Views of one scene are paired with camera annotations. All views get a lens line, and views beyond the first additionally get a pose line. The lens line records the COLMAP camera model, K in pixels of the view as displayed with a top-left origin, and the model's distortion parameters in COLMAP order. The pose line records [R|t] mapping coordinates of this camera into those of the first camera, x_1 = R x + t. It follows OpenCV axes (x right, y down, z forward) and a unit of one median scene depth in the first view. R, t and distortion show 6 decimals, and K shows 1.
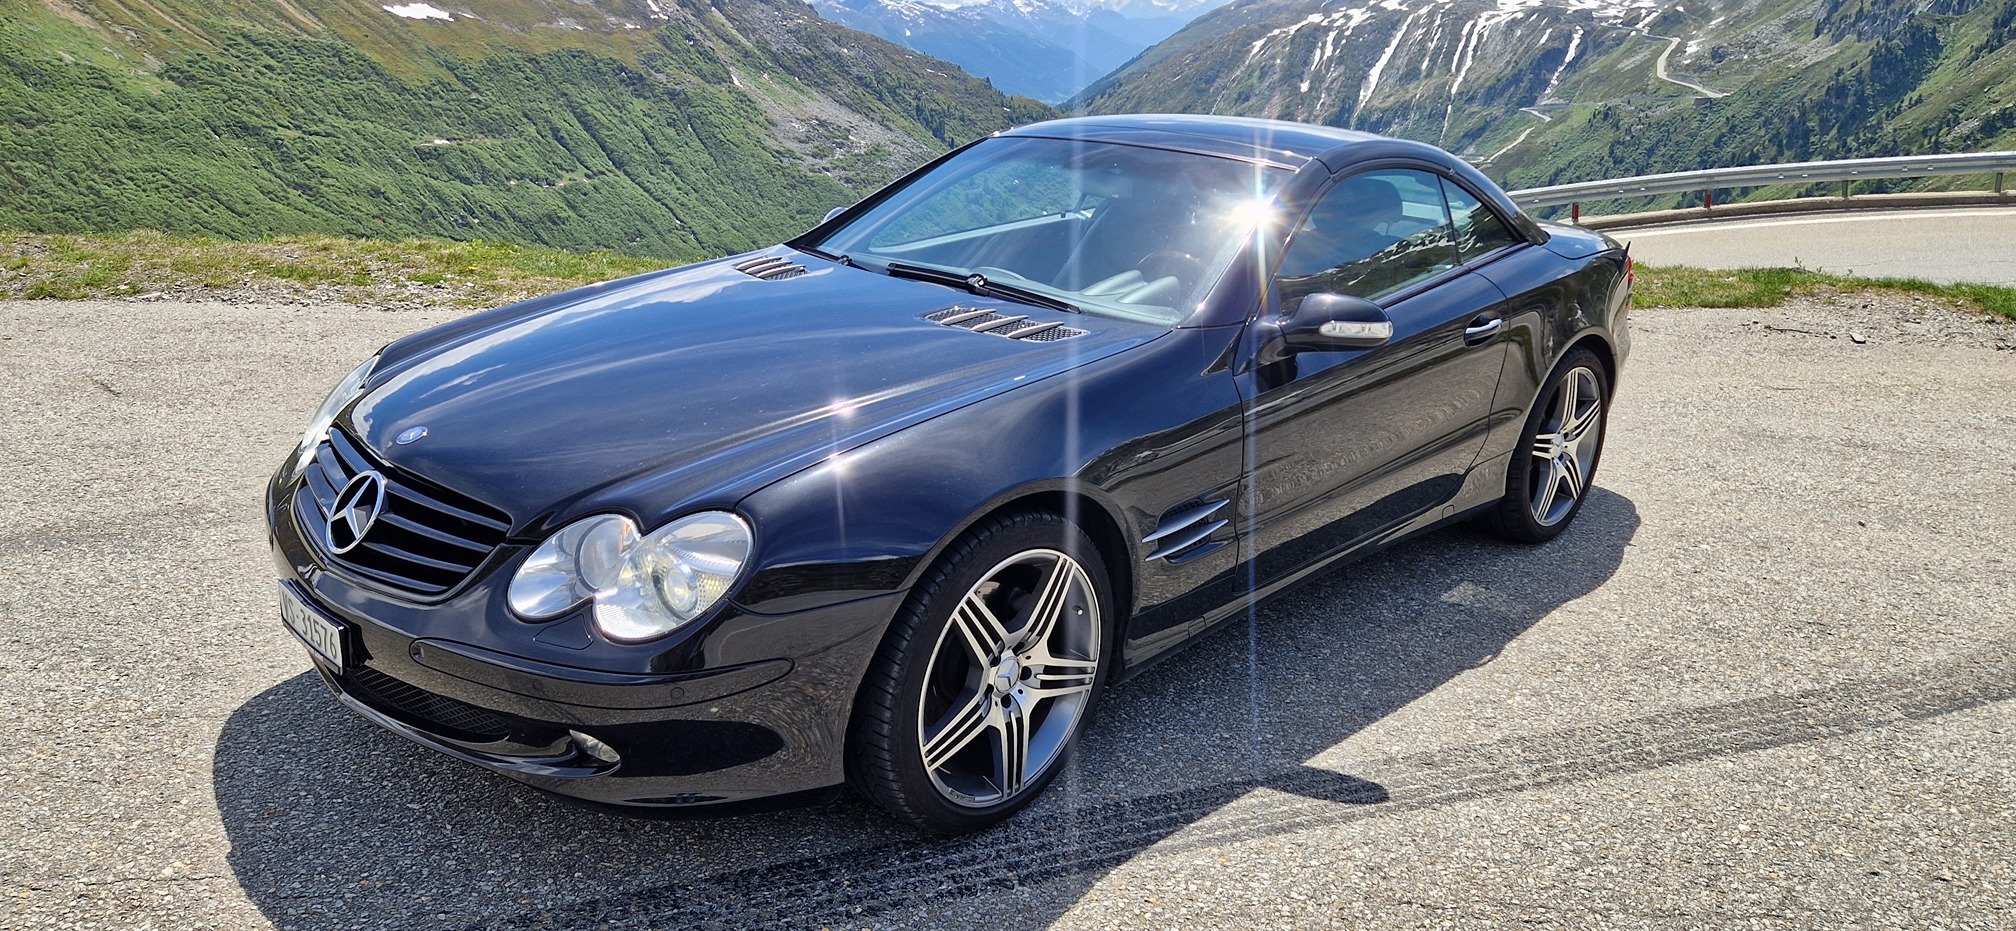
lens RADIAL K [[1392.7, 0, 994.2], [0, 1392.7, 468.1], [0, 0, 1]] dist [0.067671, -0.058905]
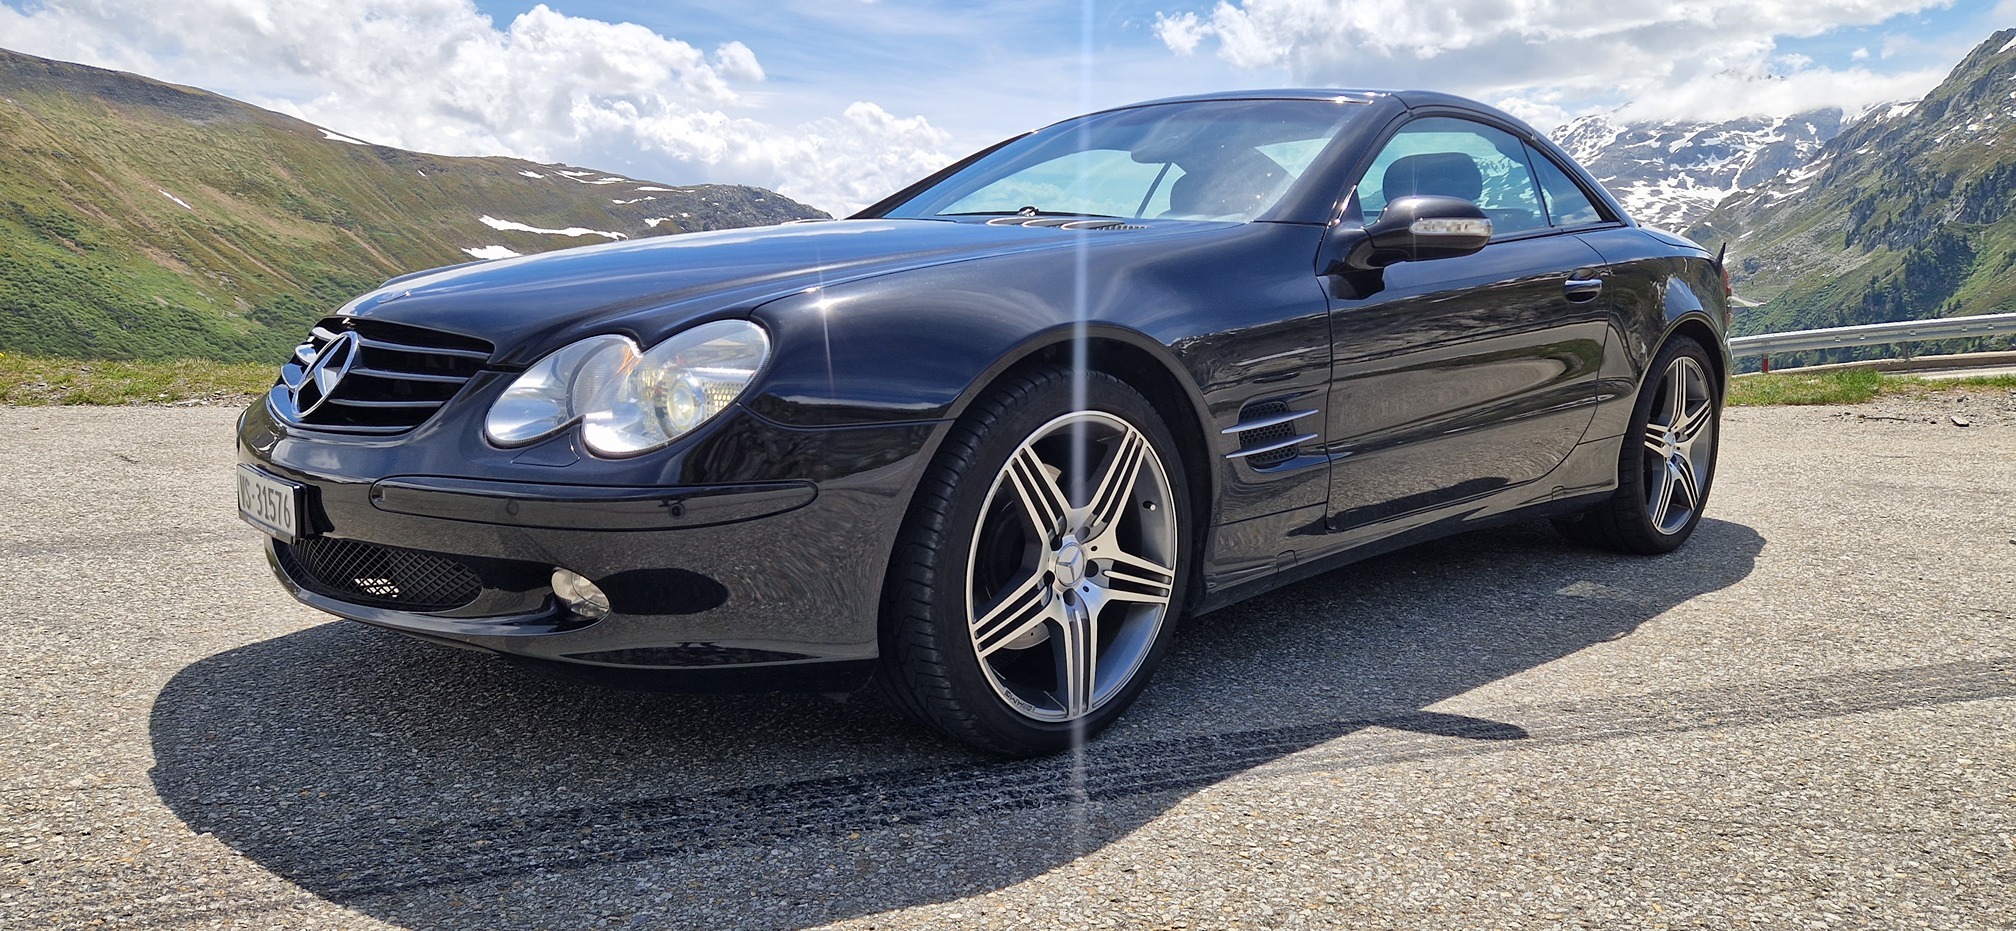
lens RADIAL K [[1392.7, 0, 1005.6], [0, 1392.7, 462.0], [0, 0, 1]] dist [0.067671, -0.058905]
pose [[0.999442, -0.017966, -0.028151, -0.005120], [0.013385, 0.987794, -0.155193, 0.220044], [0.030595, 0.154729, 0.987483, 0.147518]]
